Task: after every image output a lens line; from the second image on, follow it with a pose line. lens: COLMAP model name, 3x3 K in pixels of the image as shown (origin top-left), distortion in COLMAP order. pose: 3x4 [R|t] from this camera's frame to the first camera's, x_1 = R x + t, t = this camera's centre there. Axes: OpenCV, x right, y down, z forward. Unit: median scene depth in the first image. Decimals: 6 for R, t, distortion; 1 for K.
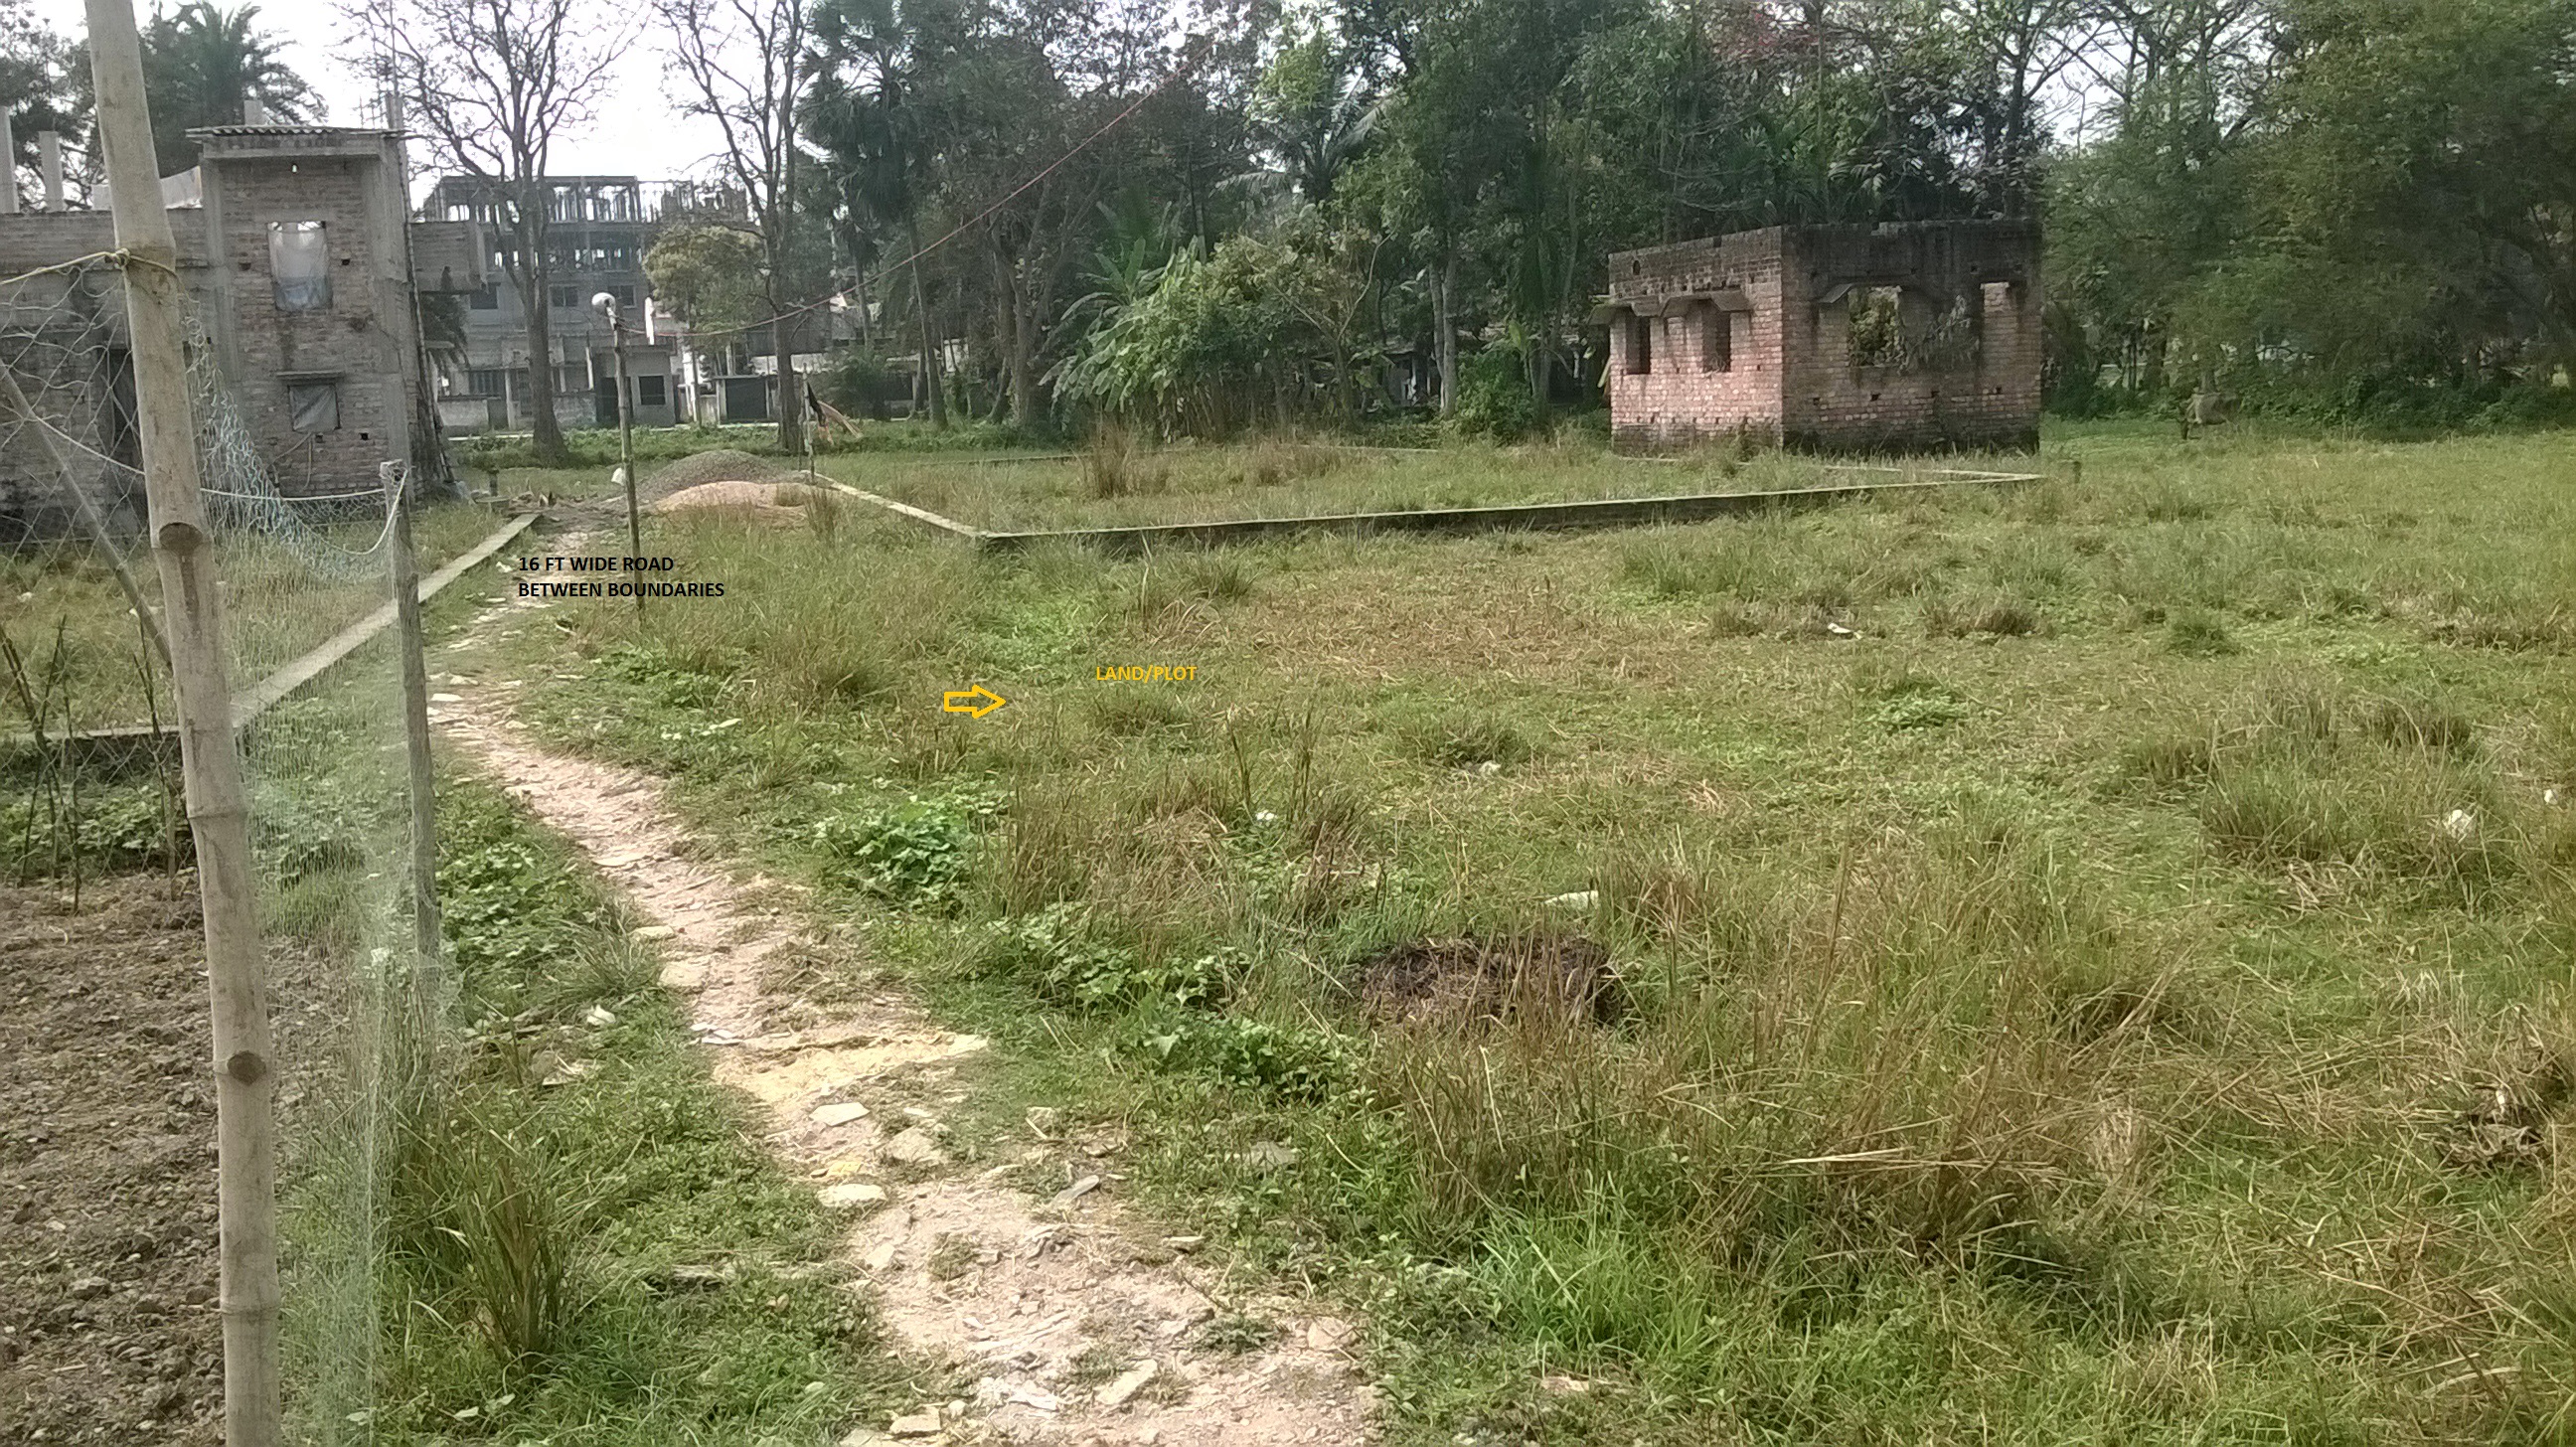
lens RADIAL K [[2213.9, 0, 1288.0], [0, 2213.9, 723.5], [0, 0, 1]] dist [0.006898, -0.168368]
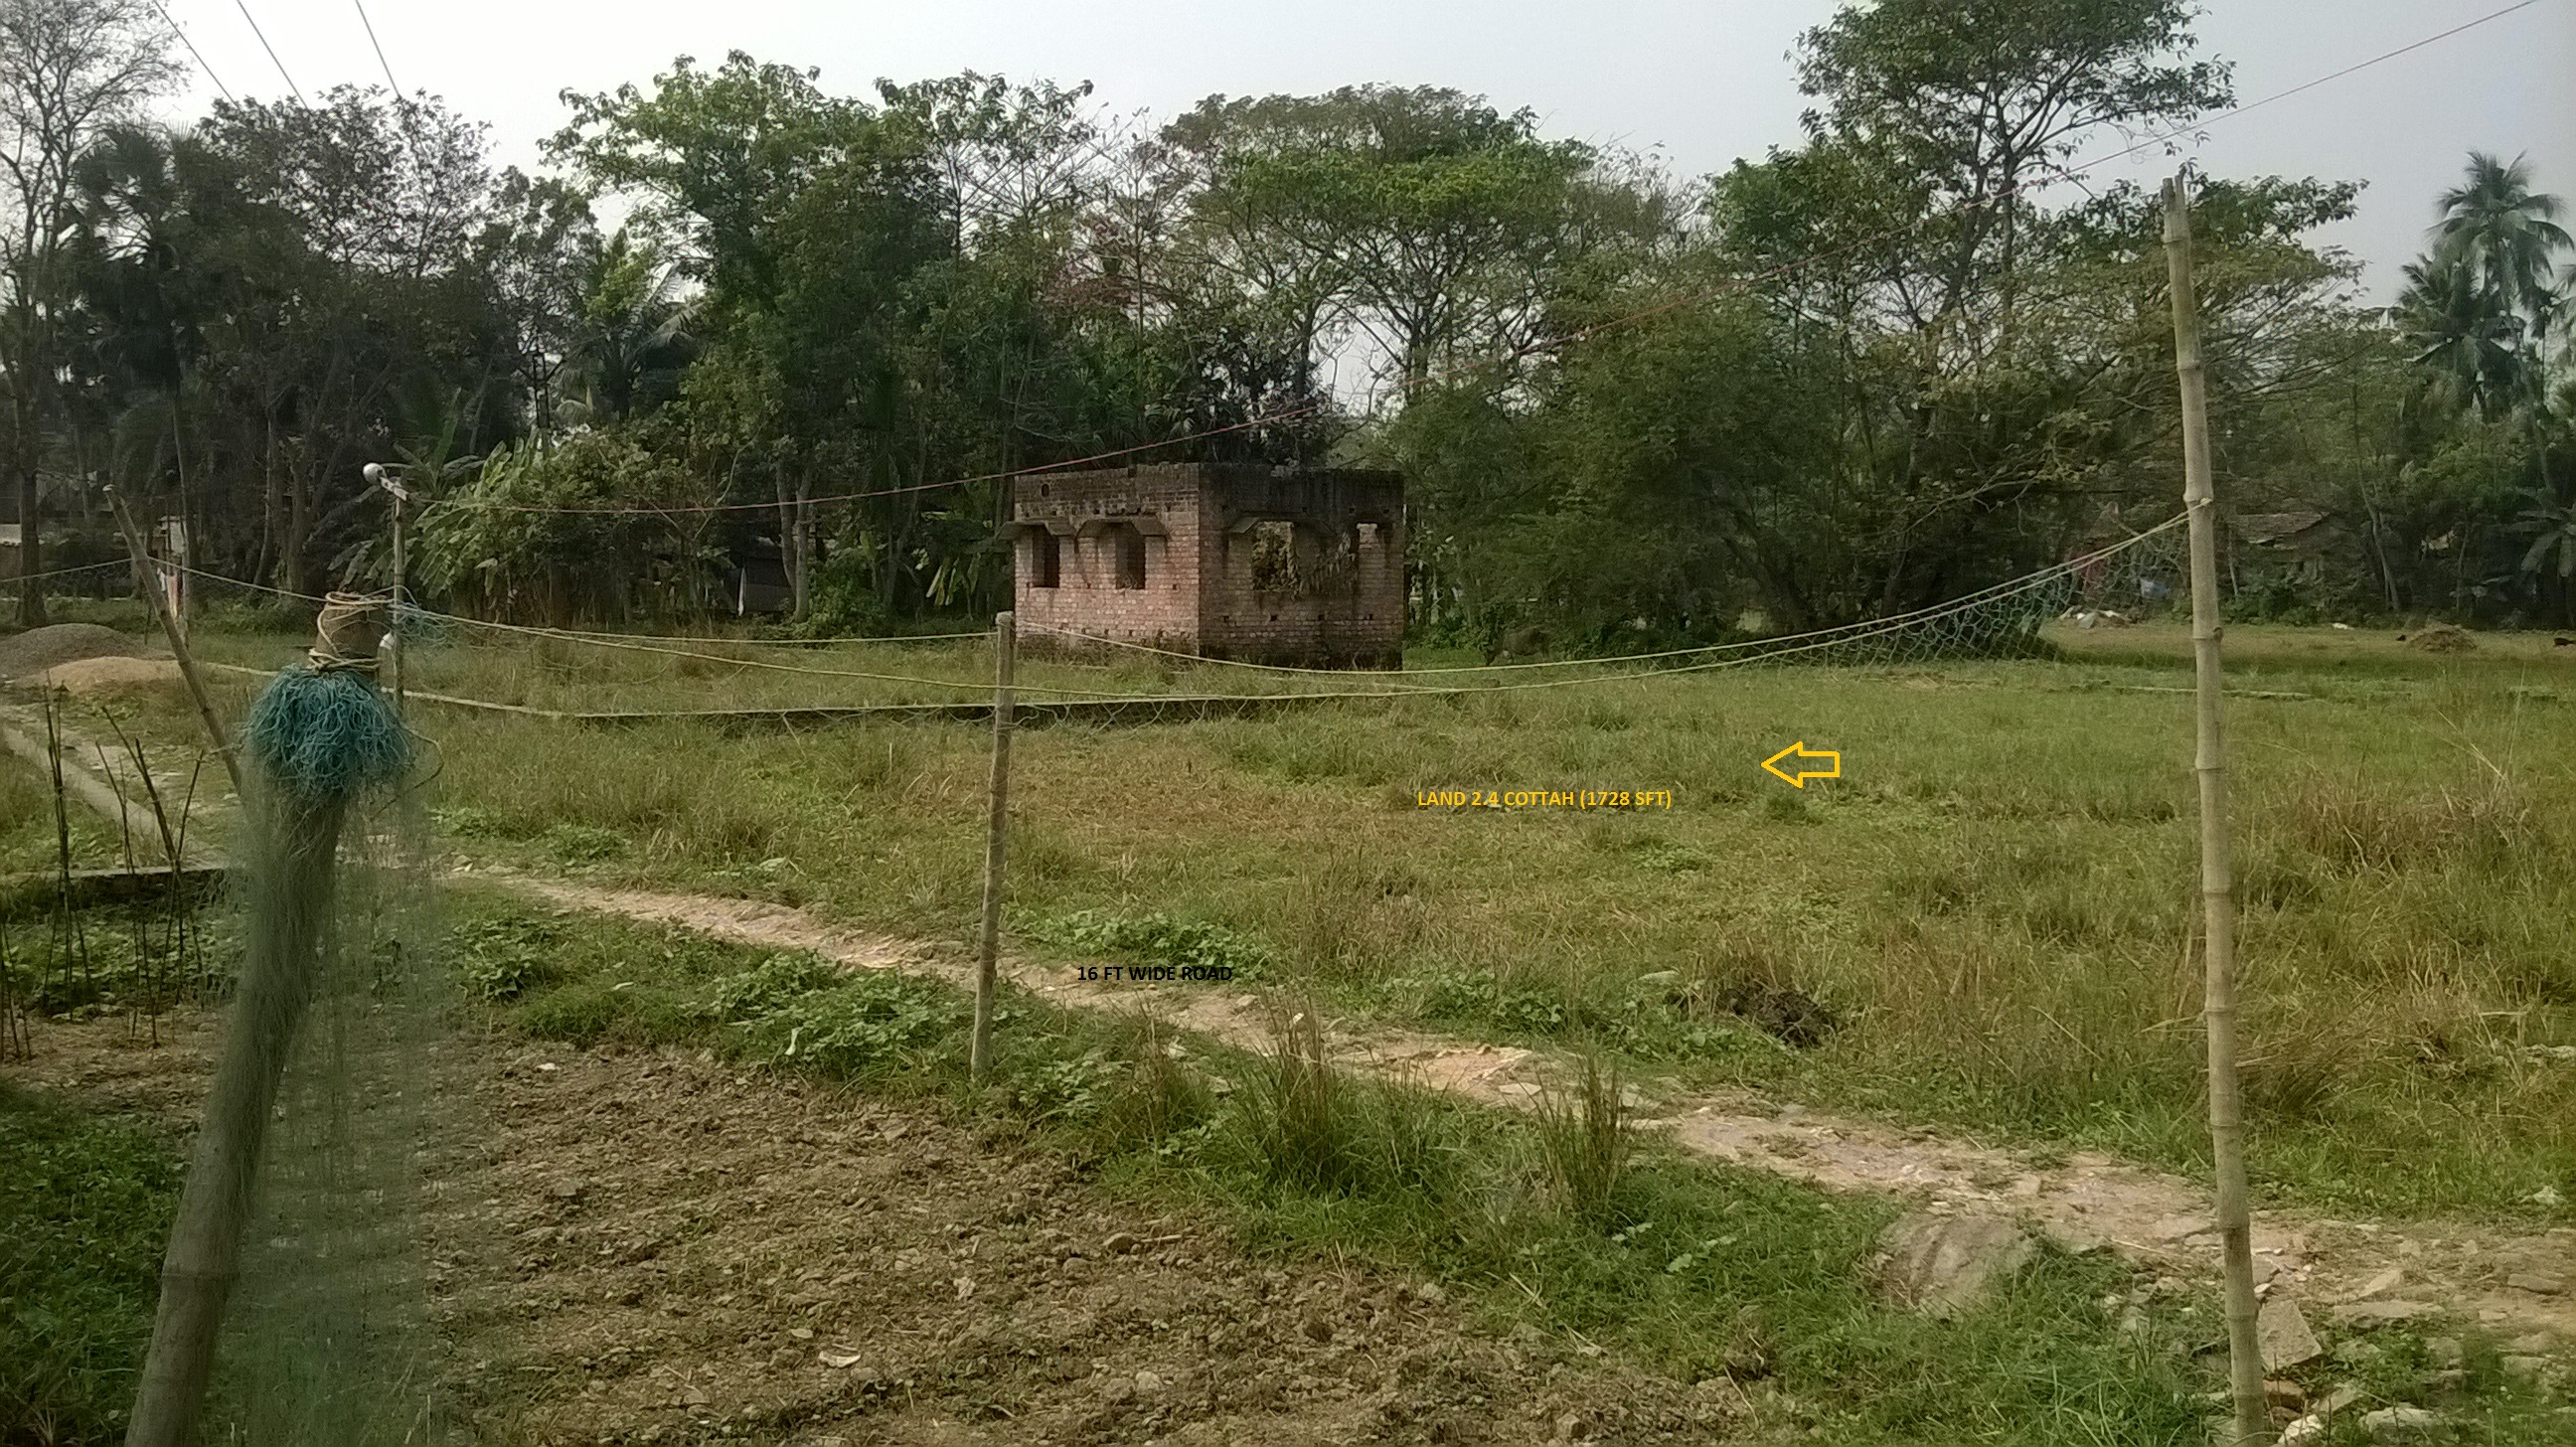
lens RADIAL K [[2213.9, 0, 1288.0], [0, 2213.9, 723.5], [0, 0, 1]] dist [0.006898, -0.168368]
pose [[0.926401, 0.026835, 0.375581, -0.138259], [0.009778, 0.995406, -0.095240, 0.012377], [-0.376412, 0.091902, 0.921883, -0.034122]]
